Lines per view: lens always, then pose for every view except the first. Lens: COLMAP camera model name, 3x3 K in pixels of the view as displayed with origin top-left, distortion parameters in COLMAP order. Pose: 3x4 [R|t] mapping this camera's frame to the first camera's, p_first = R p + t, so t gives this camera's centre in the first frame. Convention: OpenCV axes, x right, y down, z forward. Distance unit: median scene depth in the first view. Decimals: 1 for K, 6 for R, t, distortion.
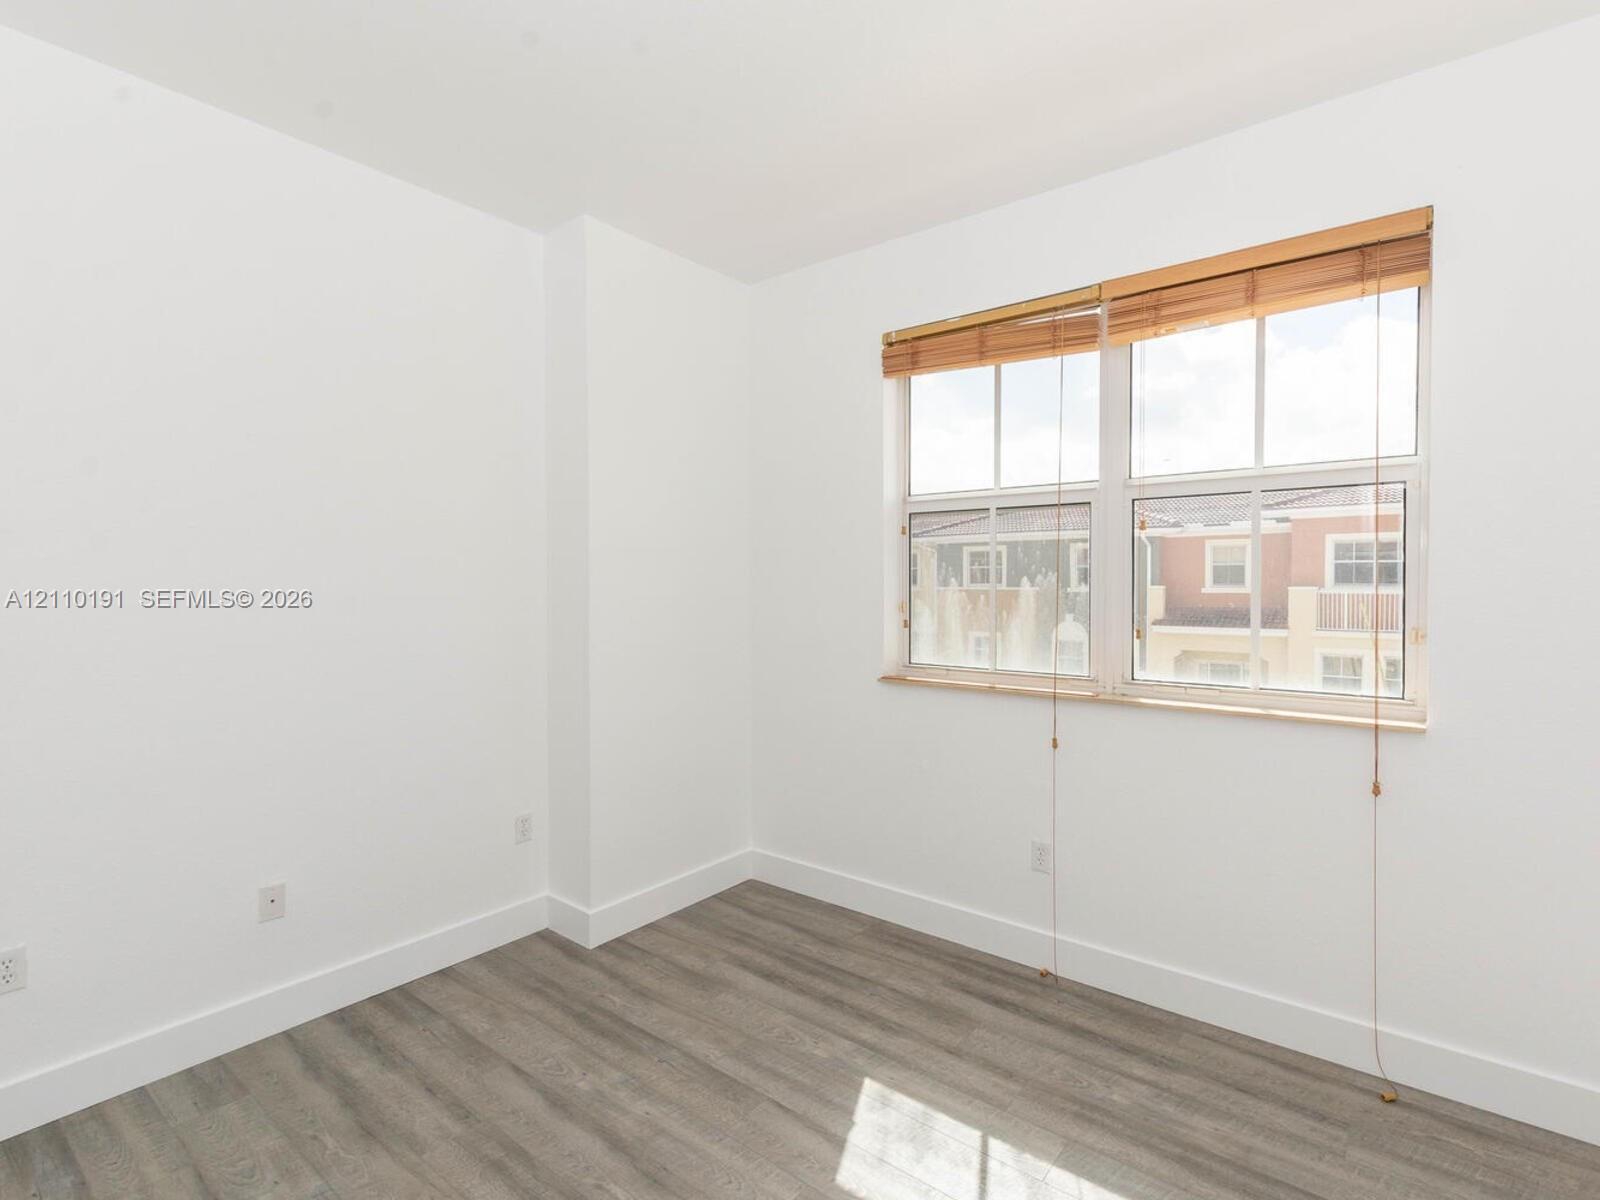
lens RADIAL K [[797.6, 0, 813.7], [0, 797.6, 591.5], [0, 0, 1]] dist [0.019621, -0.007199]
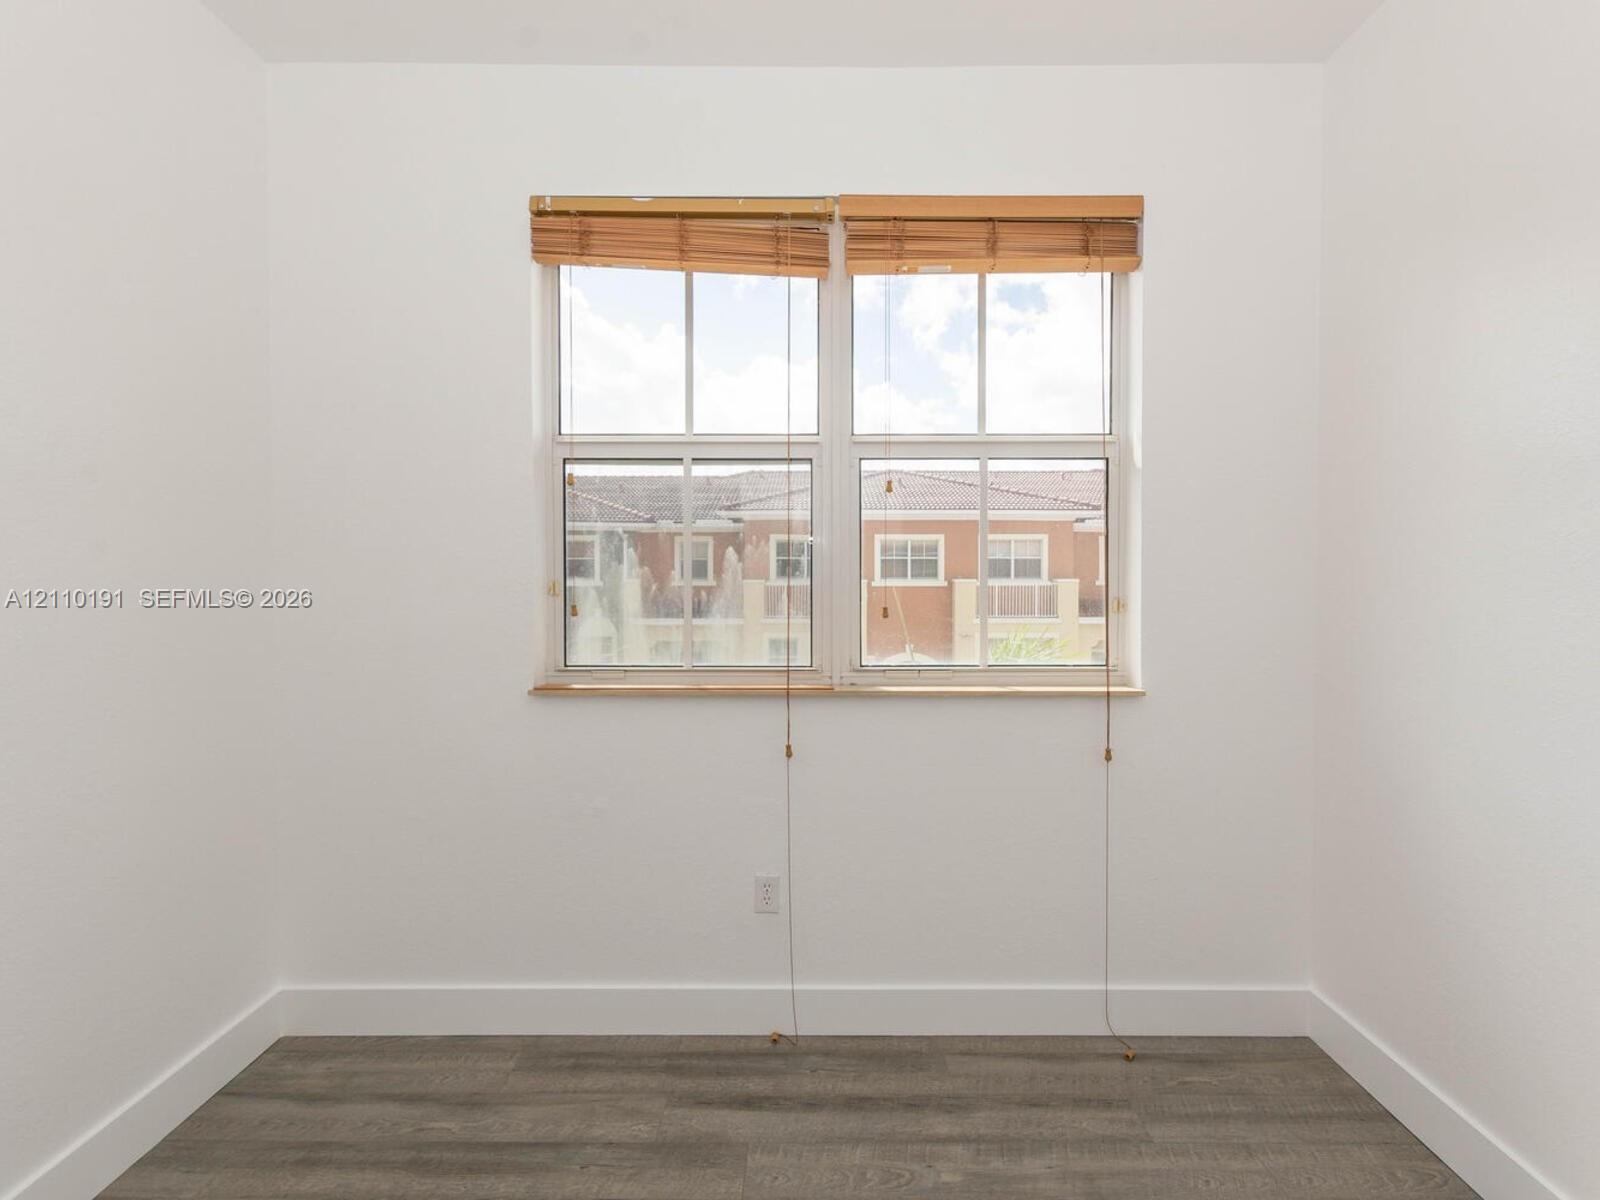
lens RADIAL K [[800.5, 0, 800.2], [0, 800.5, 588.7], [0, 0, 1]] dist [0.009285, -0.001589]
pose [[0.786795, -0.006865, 0.617177, -0.187714], [0.007022, 0.999973, 0.002171, 0.023479], [-0.617175, 0.002625, 0.786822, 0.352249]]
